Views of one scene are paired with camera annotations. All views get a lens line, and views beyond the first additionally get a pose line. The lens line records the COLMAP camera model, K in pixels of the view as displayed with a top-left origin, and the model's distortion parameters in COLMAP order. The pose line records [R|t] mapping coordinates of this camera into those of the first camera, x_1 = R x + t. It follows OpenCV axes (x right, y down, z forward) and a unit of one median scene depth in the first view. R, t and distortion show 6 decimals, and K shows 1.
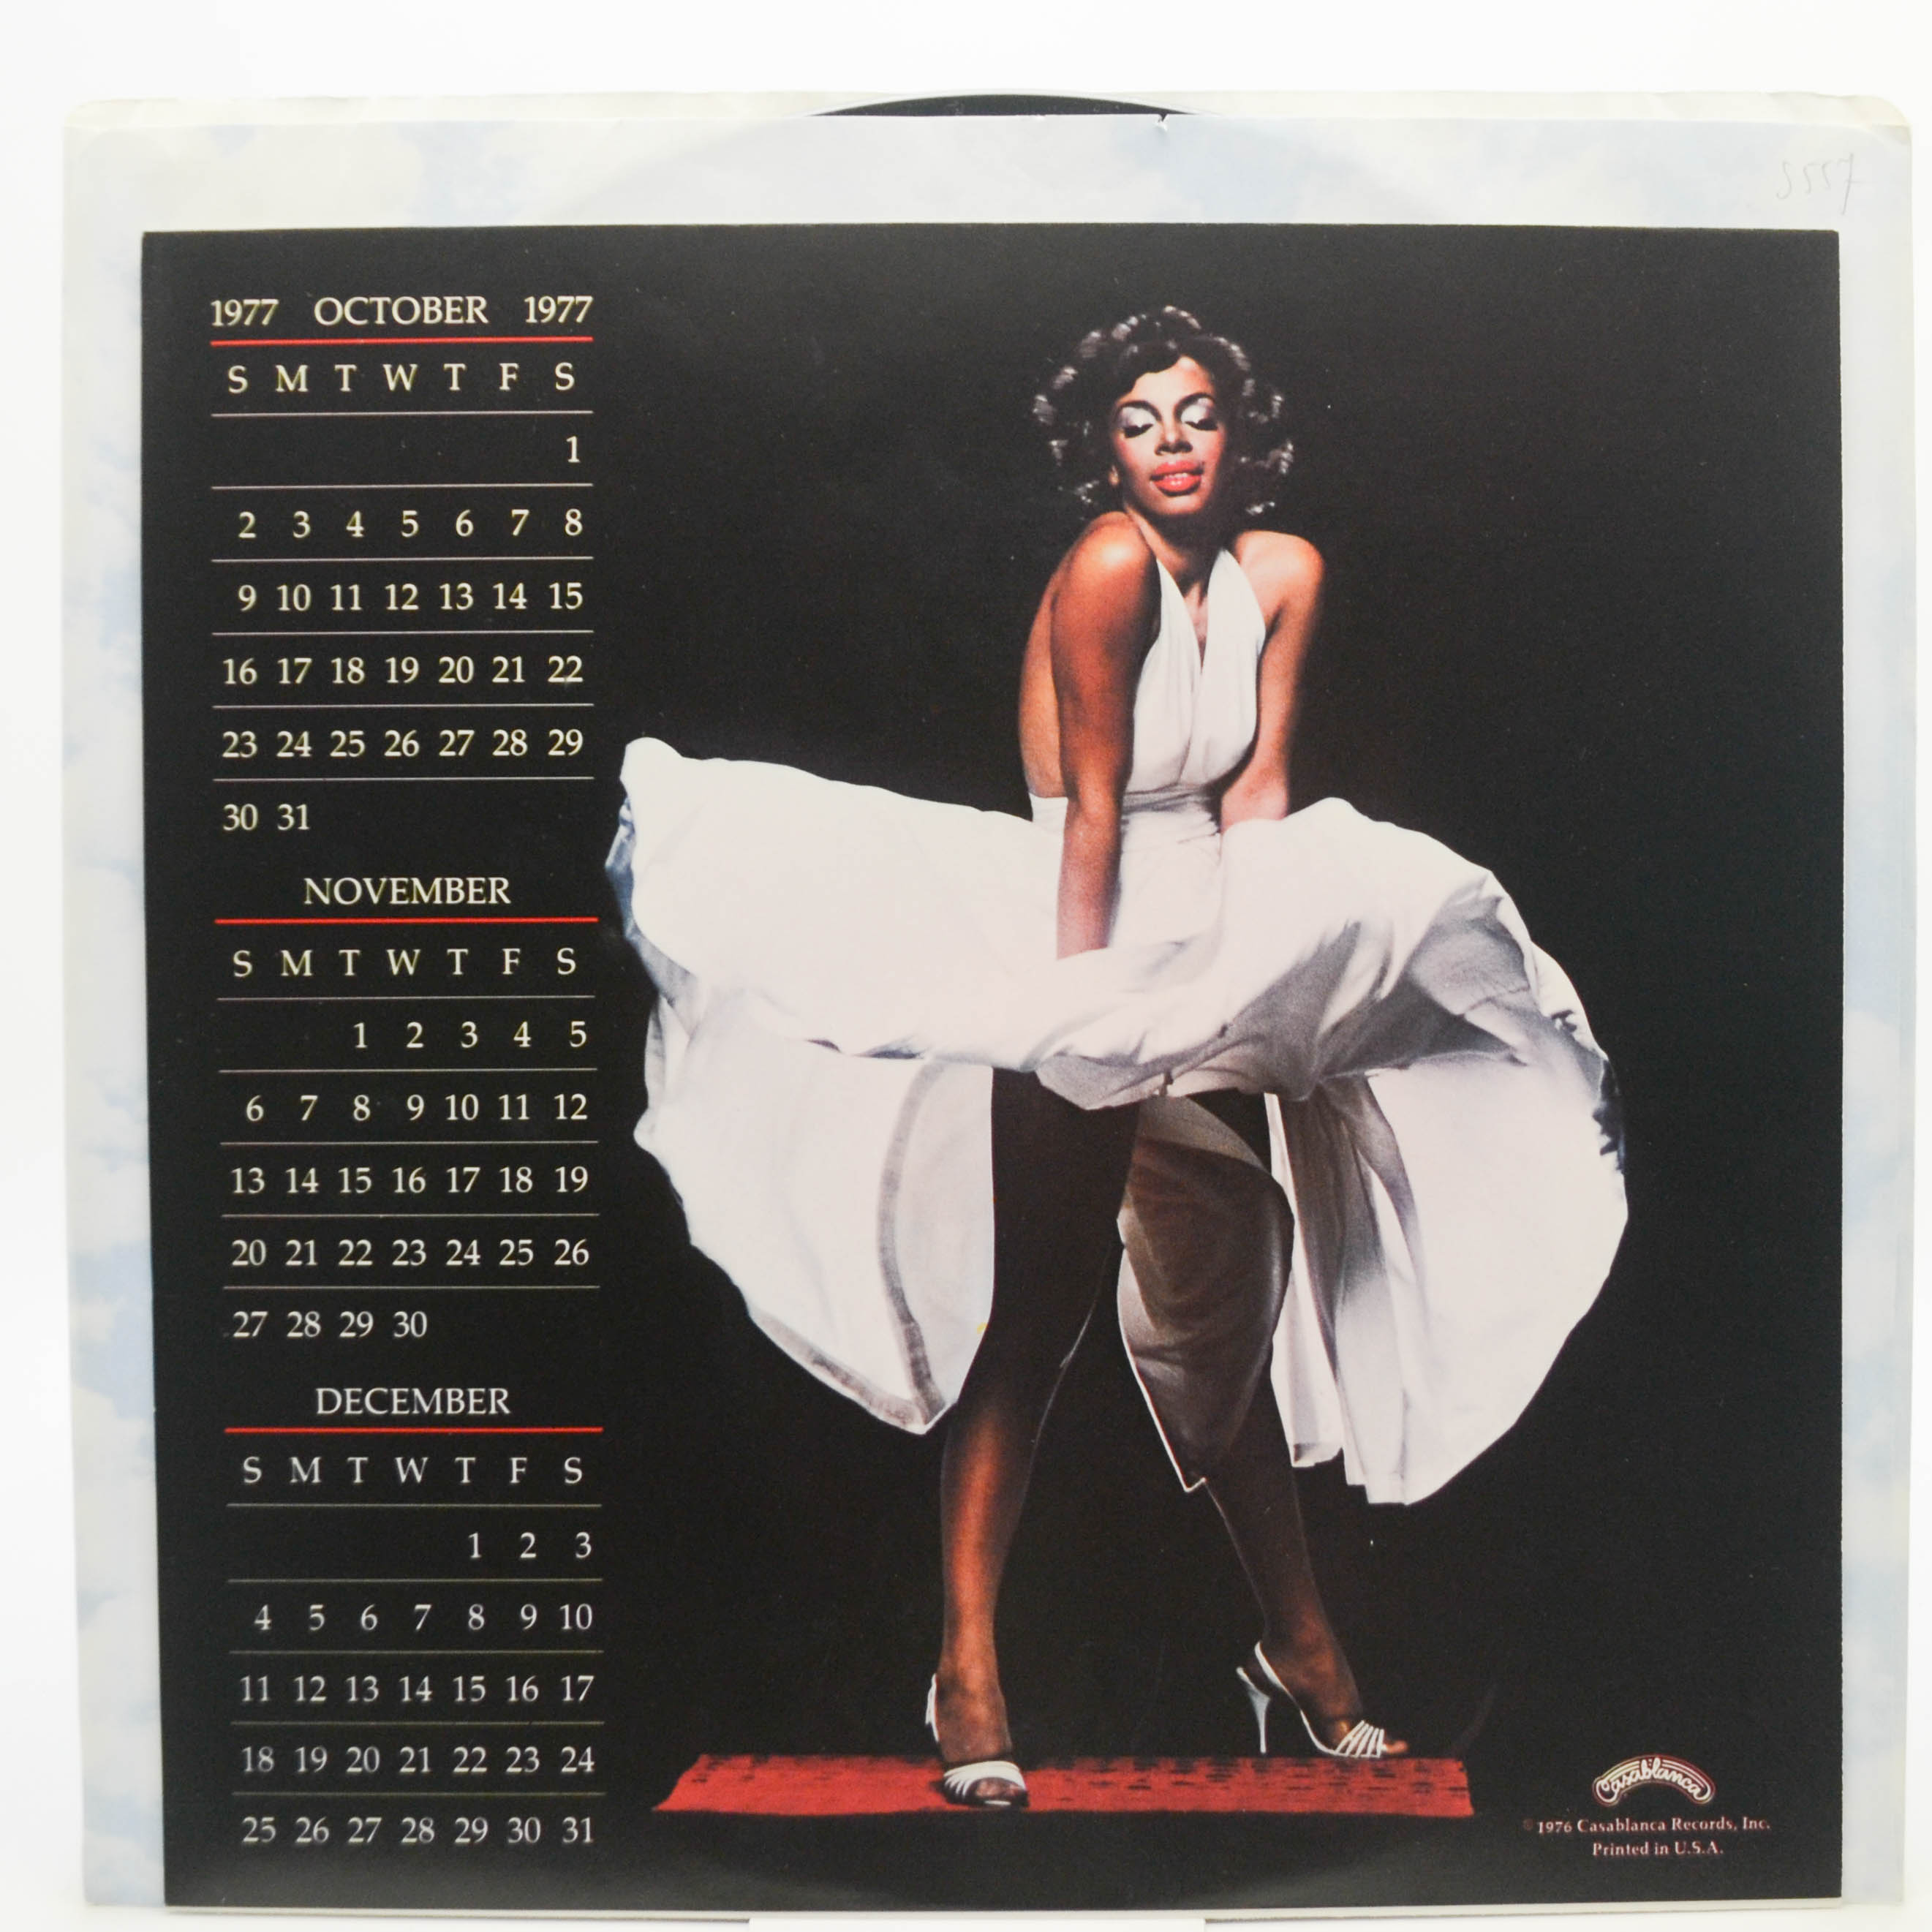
lens RADIAL K [[2958.9, 0, 966.0], [0, 2958.9, 966.0], [0, 0, 1]] dist [-0.012504, 0.050362]
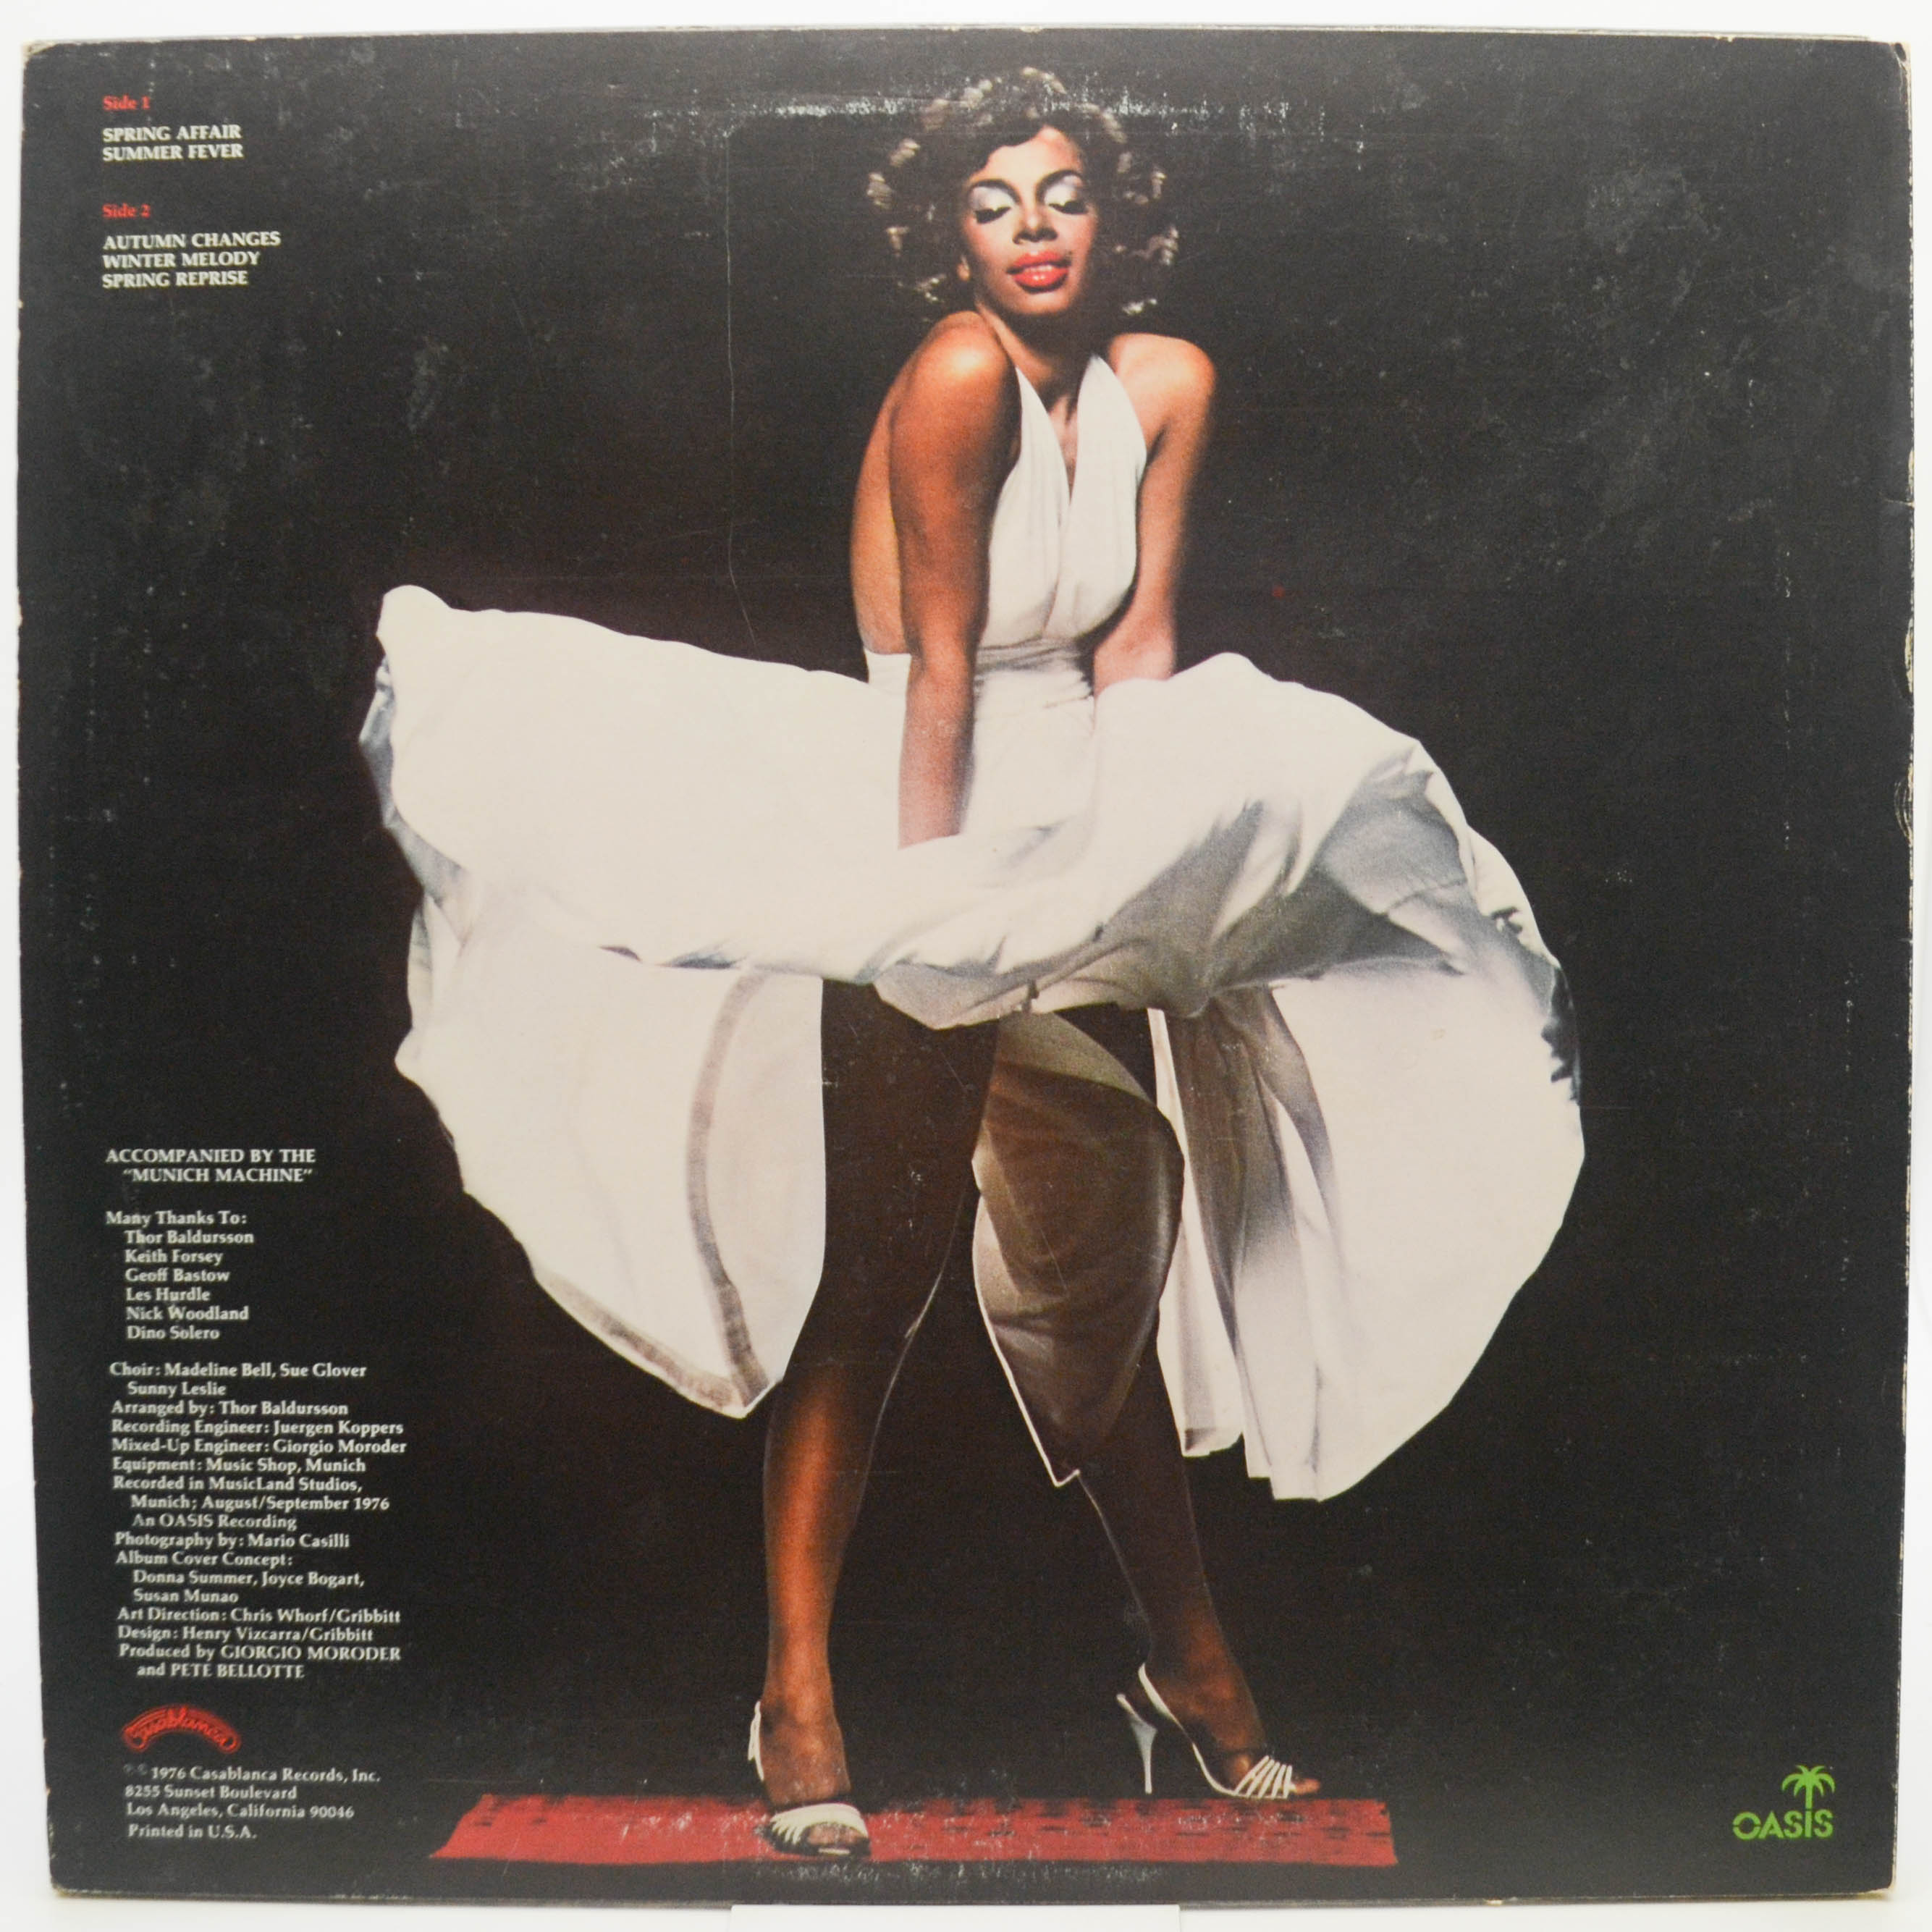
lens RADIAL K [[2923.0, 0, 966.0], [0, 2923.0, 966.0], [0, 0, 1]] dist [-0.093004, -0.050252]
pose [[0.998881, -0.007454, 0.046712, 0.011260], [0.005419, 0.999037, 0.043538, -0.005000], [-0.046992, -0.043237, 0.997959, 0.180417]]
